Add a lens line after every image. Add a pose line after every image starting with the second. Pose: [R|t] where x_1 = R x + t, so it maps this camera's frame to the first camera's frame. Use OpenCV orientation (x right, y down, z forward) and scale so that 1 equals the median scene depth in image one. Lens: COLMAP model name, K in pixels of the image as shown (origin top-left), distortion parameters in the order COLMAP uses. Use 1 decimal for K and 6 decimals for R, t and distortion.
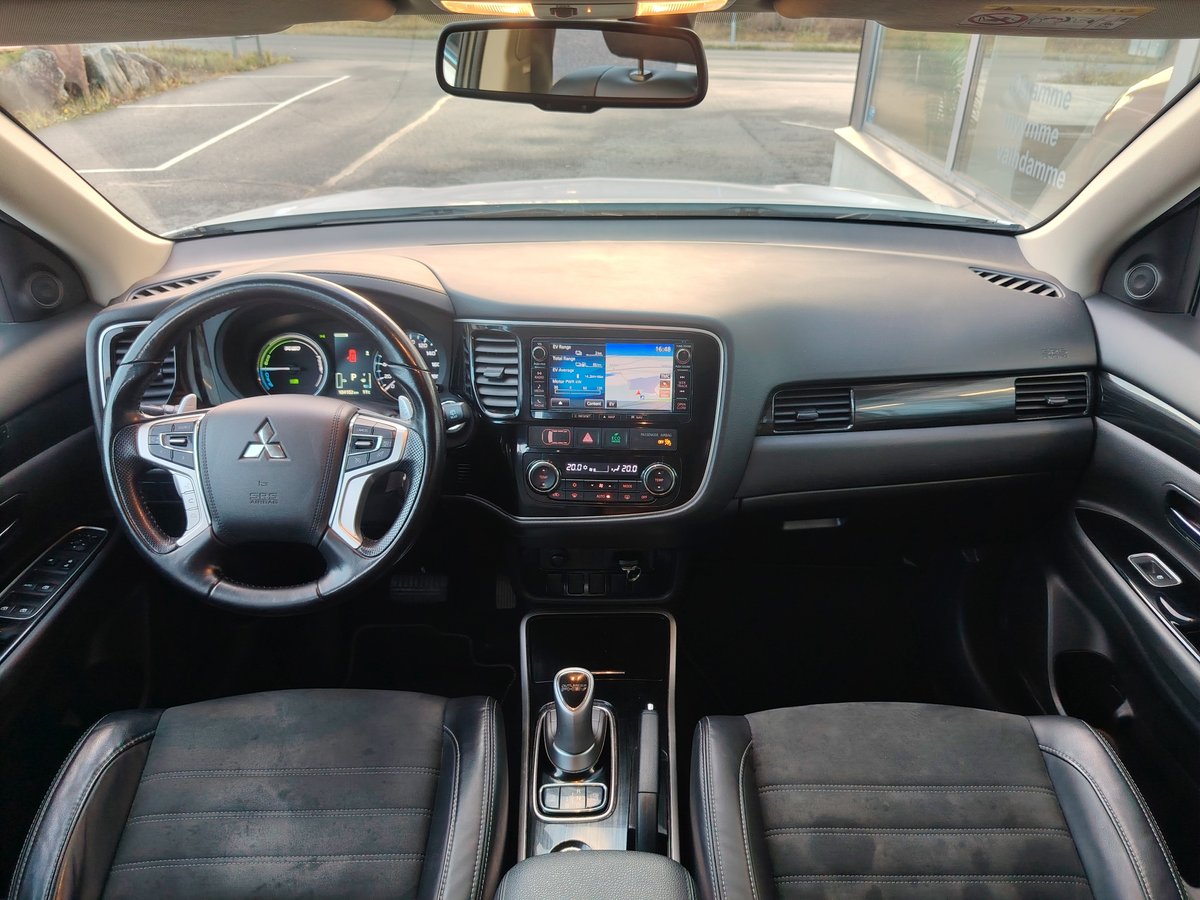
lens RADIAL K [[826.9, 0, 628.4], [0, 826.9, 452.5], [0, 0, 1]] dist [0.052609, -0.090250]
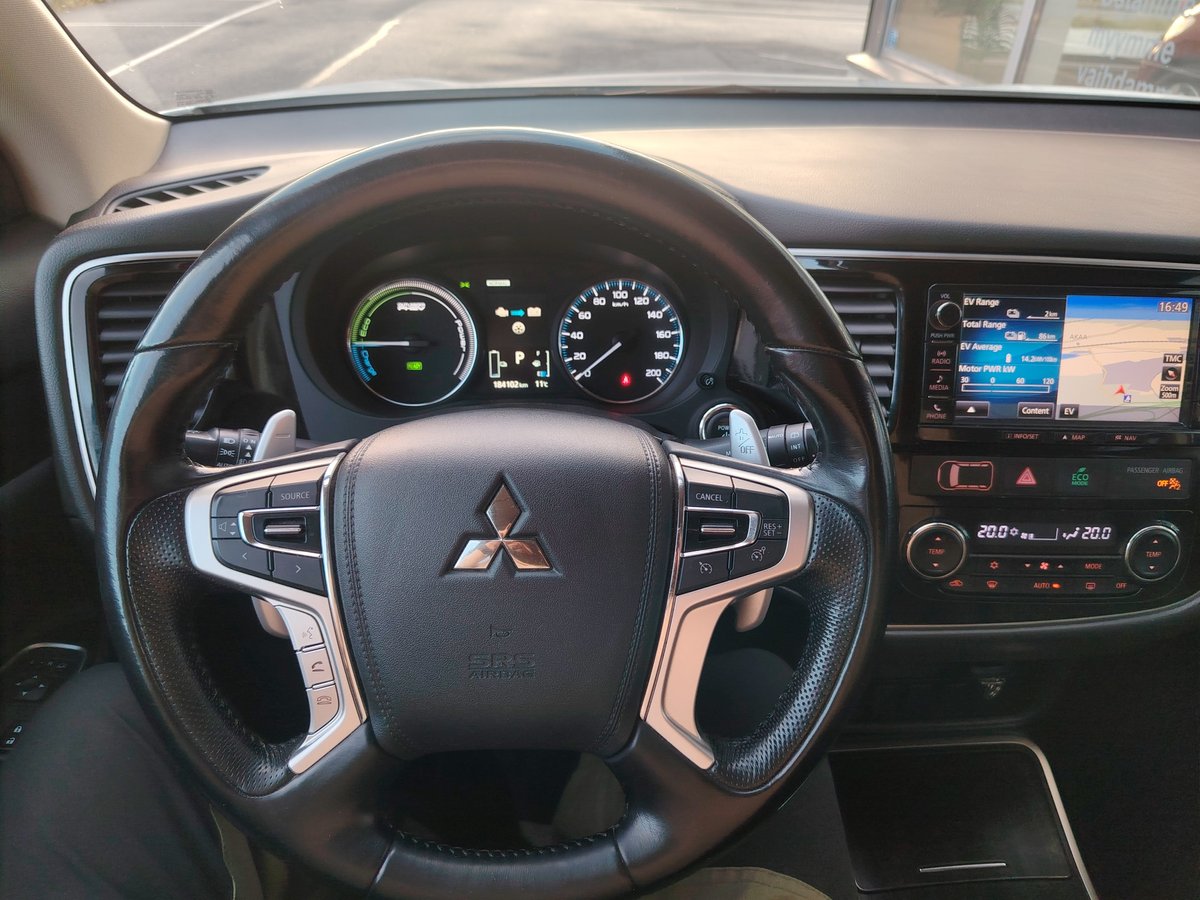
lens RADIAL K [[846.2, 0, 615.5], [0, 846.2, 454.2], [0, 0, 1]] dist [0.036861, -0.049152]
pose [[0.998695, -0.011149, 0.049834, -0.333581], [0.008463, 0.998516, 0.053806, -0.063011], [-0.050360, -0.053314, 0.997307, 0.475877]]
